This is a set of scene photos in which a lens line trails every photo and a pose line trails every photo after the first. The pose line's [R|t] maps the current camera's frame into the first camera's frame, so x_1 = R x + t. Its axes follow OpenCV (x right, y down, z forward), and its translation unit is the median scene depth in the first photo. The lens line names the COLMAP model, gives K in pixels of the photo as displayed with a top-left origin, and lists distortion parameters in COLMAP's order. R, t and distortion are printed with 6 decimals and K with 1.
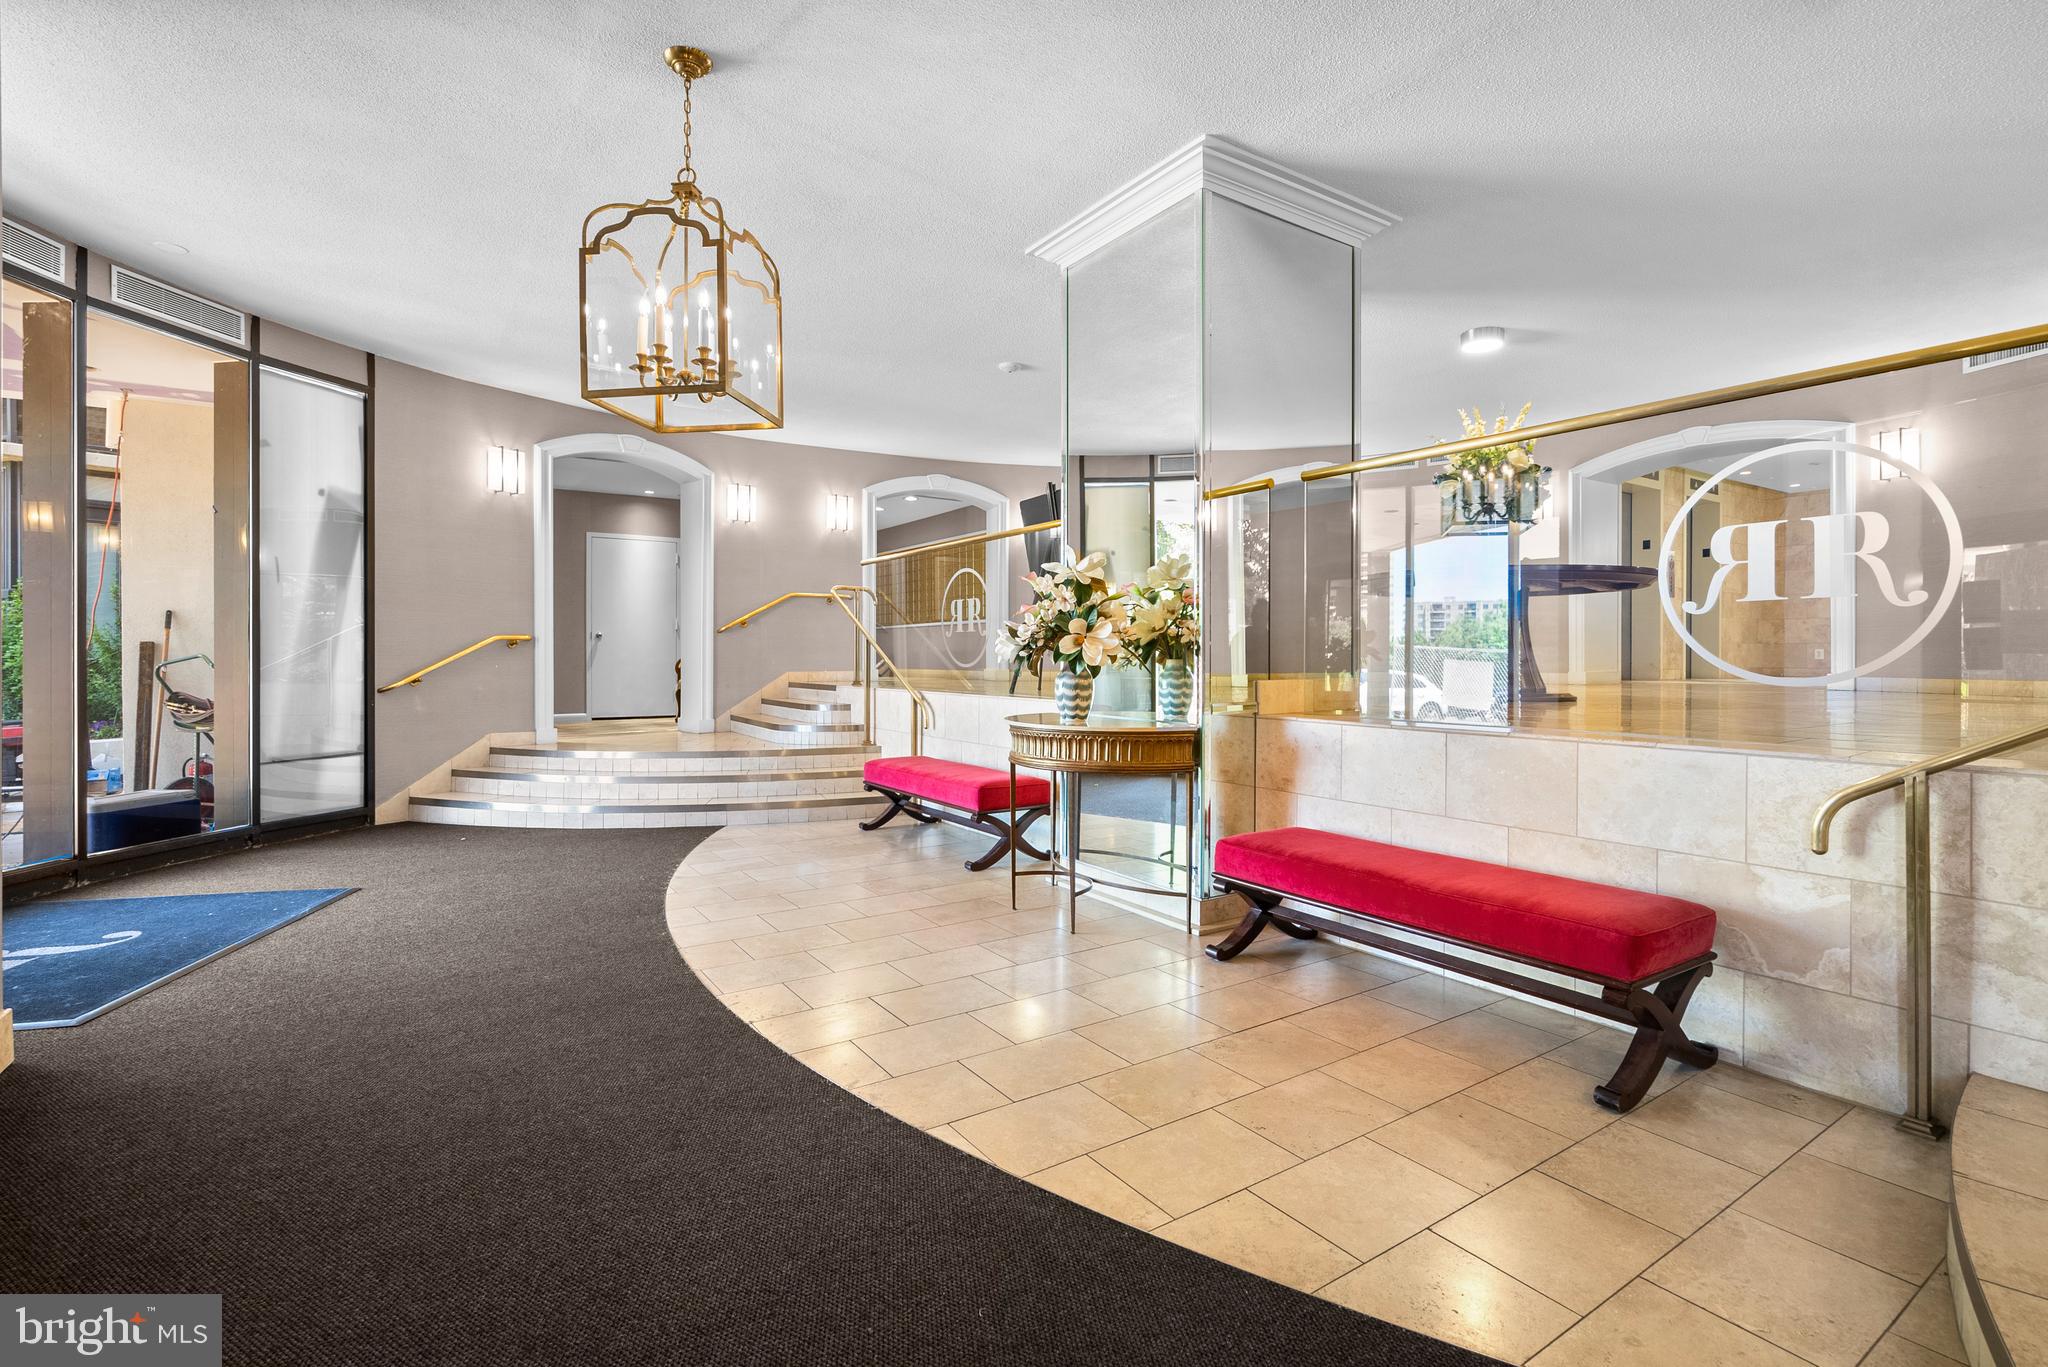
lens RADIAL K [[936.0, 0, 1025.7], [0, 936.0, 665.4], [0, 0, 1]] dist [-0.003849, 0.004310]
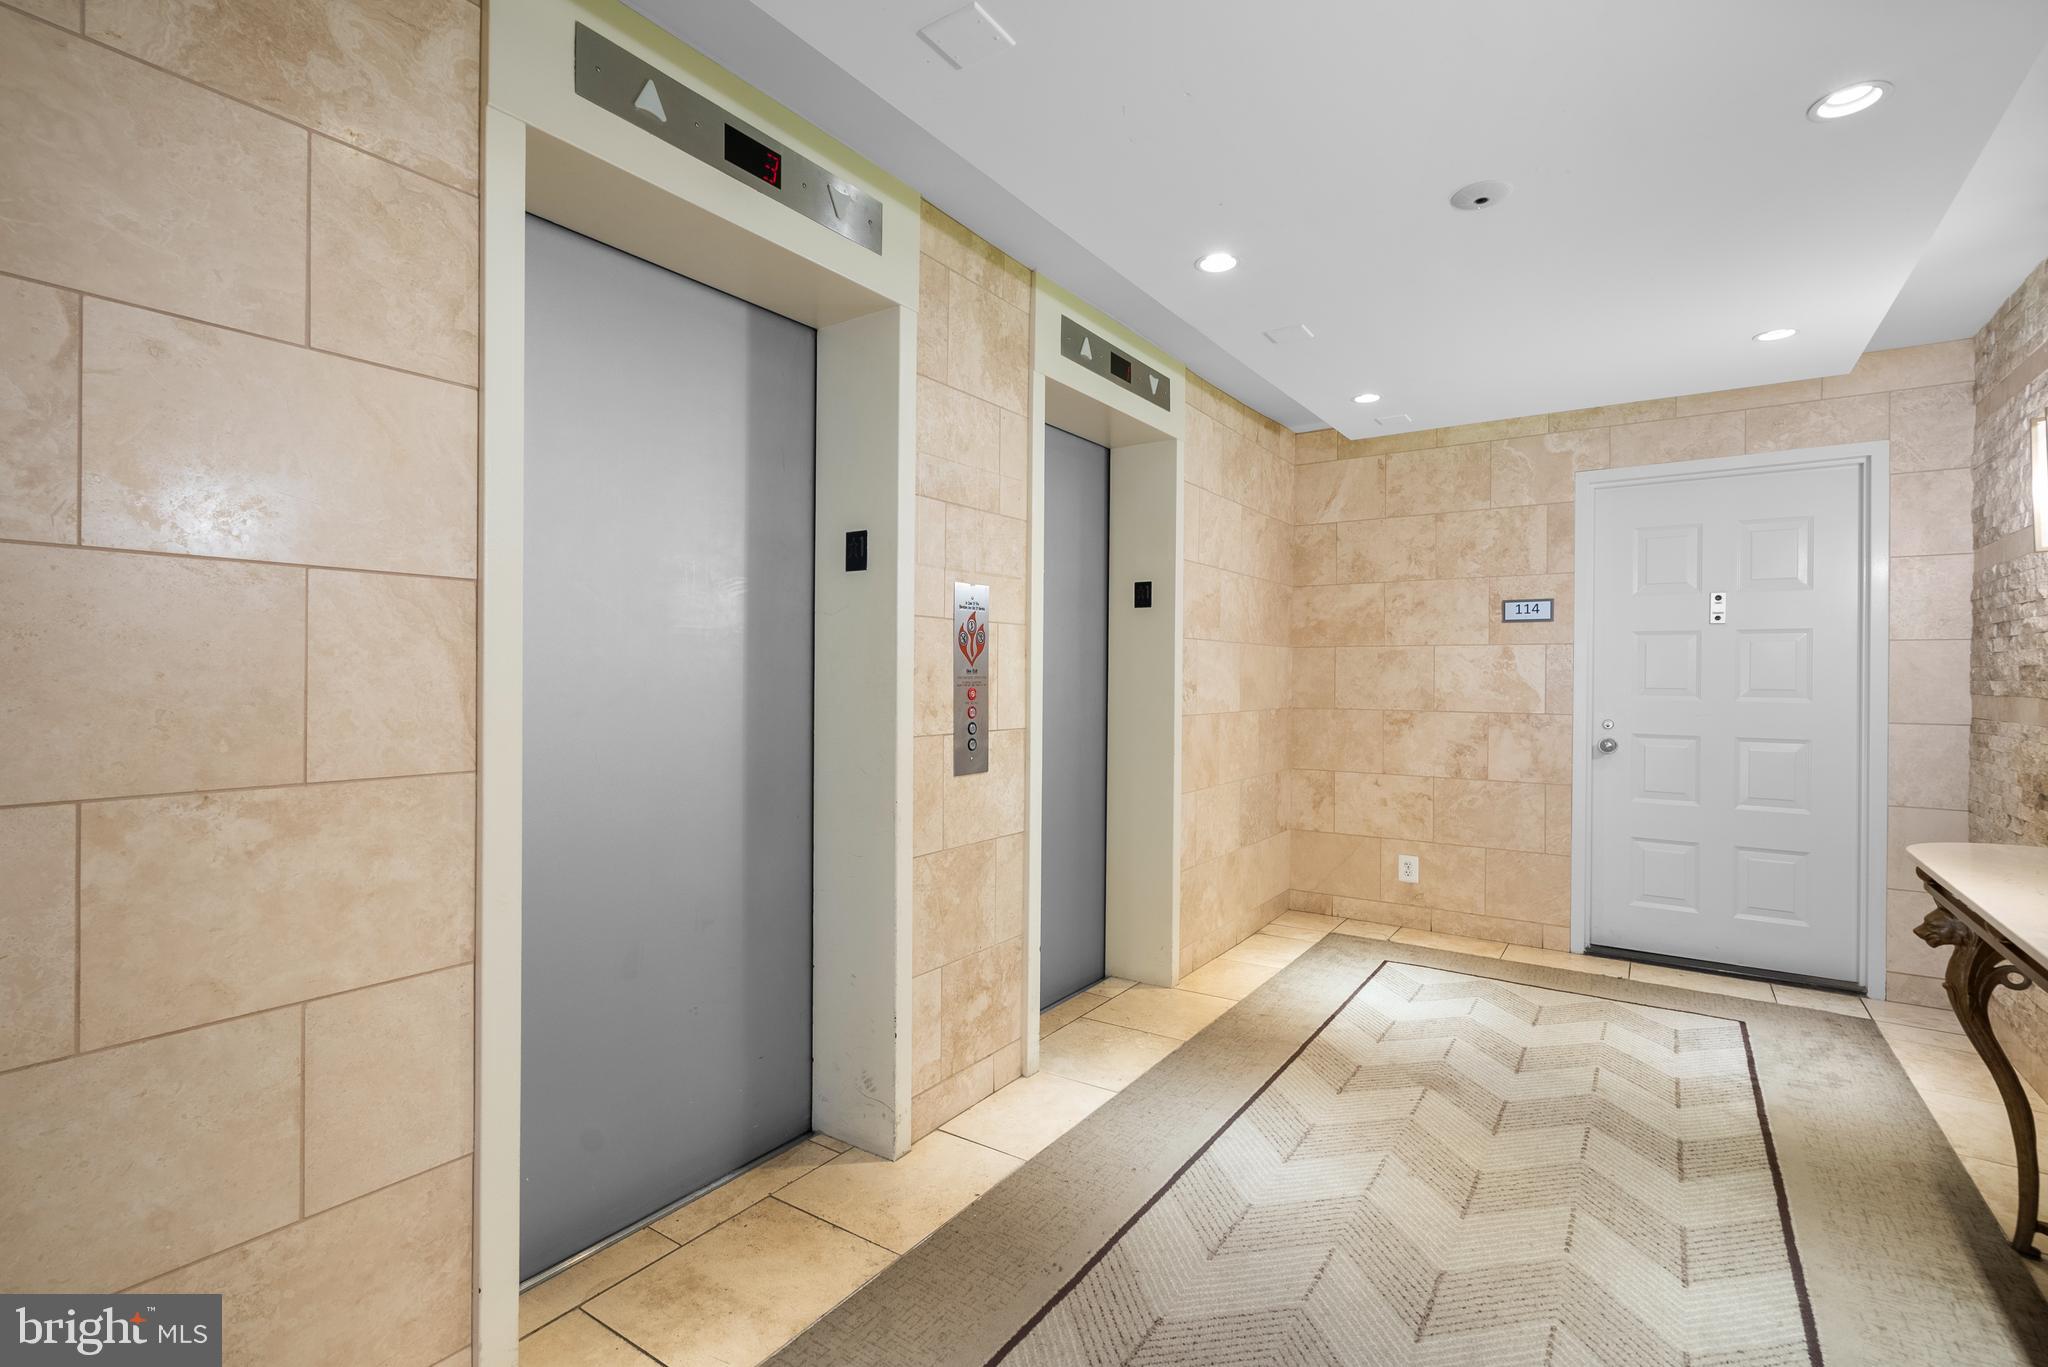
lens RADIAL K [[936.0, 0, 1032.6], [0, 936.0, 681.6], [0, 0, 1]] dist [-0.003849, 0.004310]
pose [[0.930062, 0.006765, 0.367340, 0.566432], [-0.006865, 0.999976, -0.001034, -0.088855], [-0.367338, -0.001560, 0.930086, 0.704005]]
